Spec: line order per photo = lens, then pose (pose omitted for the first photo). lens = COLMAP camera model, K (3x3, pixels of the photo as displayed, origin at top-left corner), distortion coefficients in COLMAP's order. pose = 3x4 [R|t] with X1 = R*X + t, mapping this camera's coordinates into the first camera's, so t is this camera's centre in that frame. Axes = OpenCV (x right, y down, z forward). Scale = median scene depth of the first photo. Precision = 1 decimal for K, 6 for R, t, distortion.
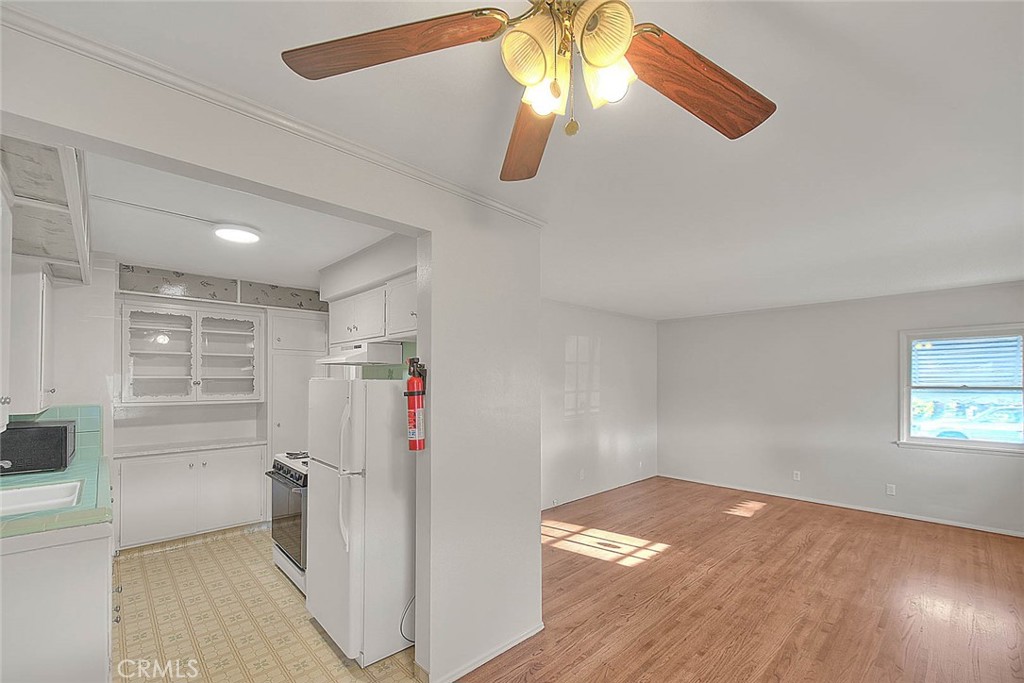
lens RADIAL K [[427.4, 0, 511.0], [0, 427.4, 376.8], [0, 0, 1]] dist [-0.011554, 0.000400]
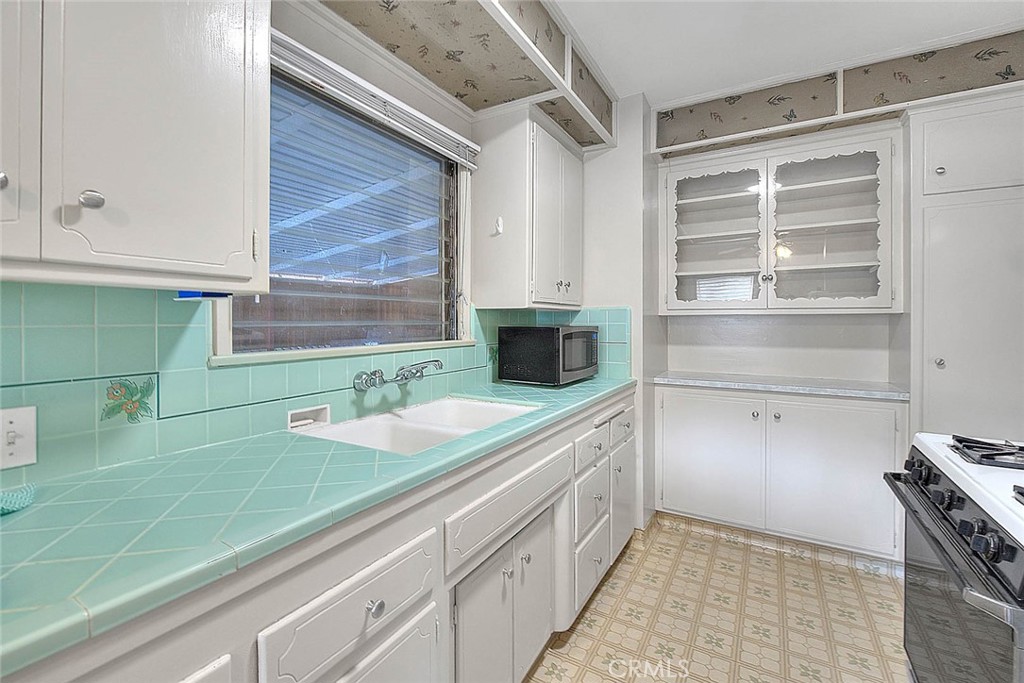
lens RADIAL K [[440.7, 0, 495.7], [0, 440.7, 322.3], [0, 0, 1]] dist [-0.001435, -0.000265]
pose [[0.245992, 0.003059, -0.969267, -0.206114], [0.009232, 0.999942, 0.005499, 0.060849], [0.969228, -0.010301, 0.245950, 0.419490]]
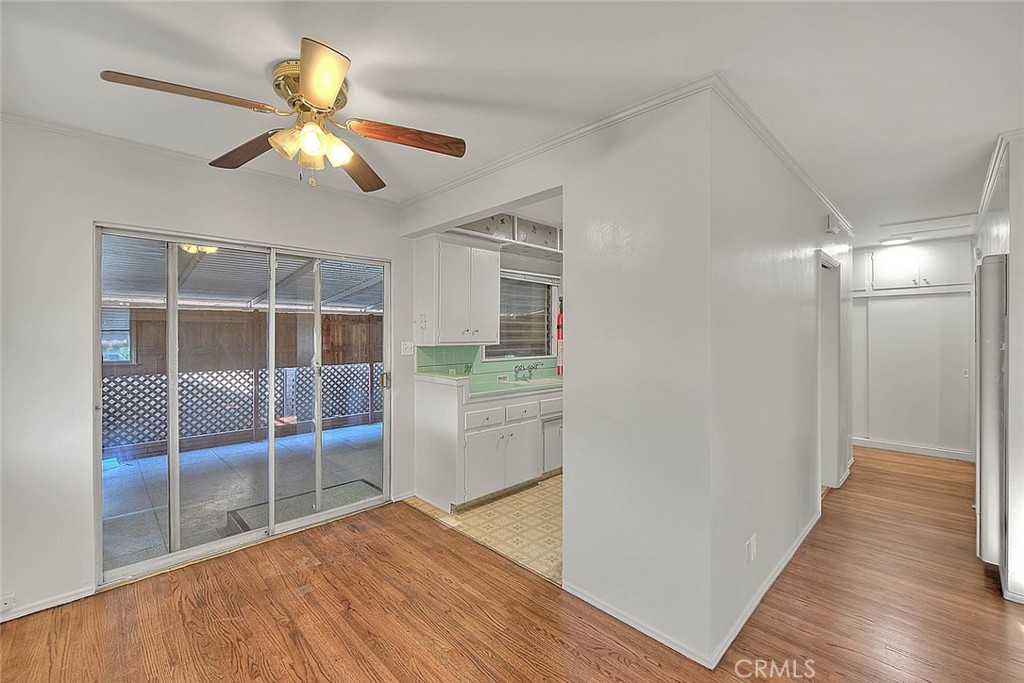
lens RADIAL K [[420.8, 0, 522.7], [0, 420.8, 330.9], [0, 0, 1]] dist [0.002570, 0.000282]
pose [[0.024051, -0.010398, -0.999657, 0.447516], [0.008117, 0.999915, -0.010205, 0.027307], [0.999678, -0.007869, 0.024133, 0.392121]]
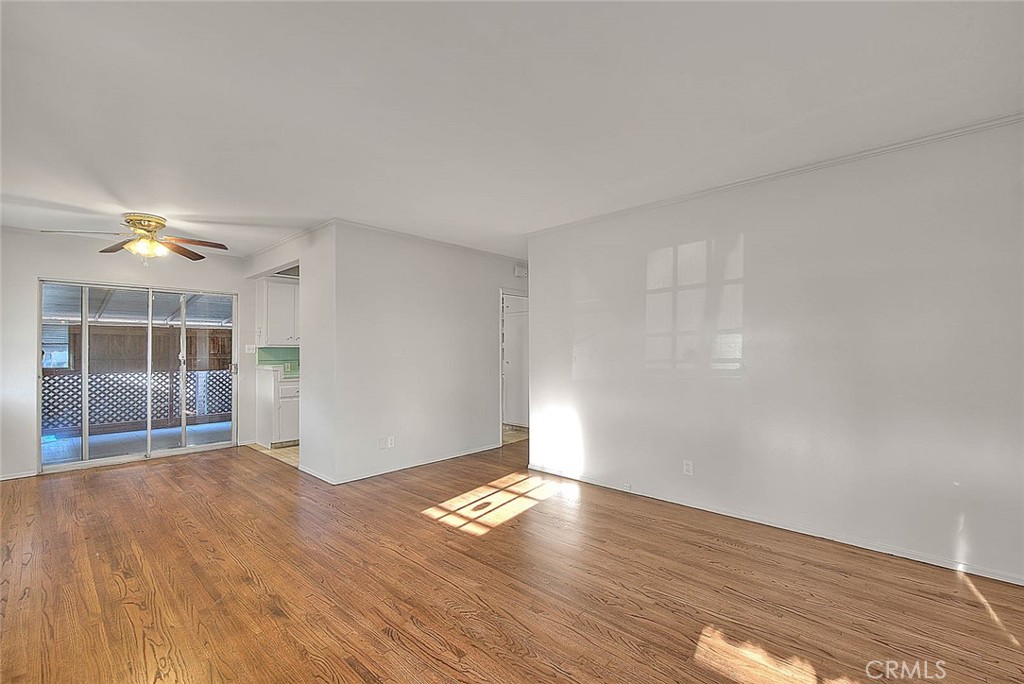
lens RADIAL K [[415.7, 0, 512.0], [0, 415.7, 342.0], [0, 0, 1]] dist [0.008707, -0.000365]
pose [[0.077135, -0.024996, -0.996707, 0.957680], [0.015801, 0.999591, -0.023845, 0.073275], [0.996895, -0.013910, 0.077499, 0.884964]]
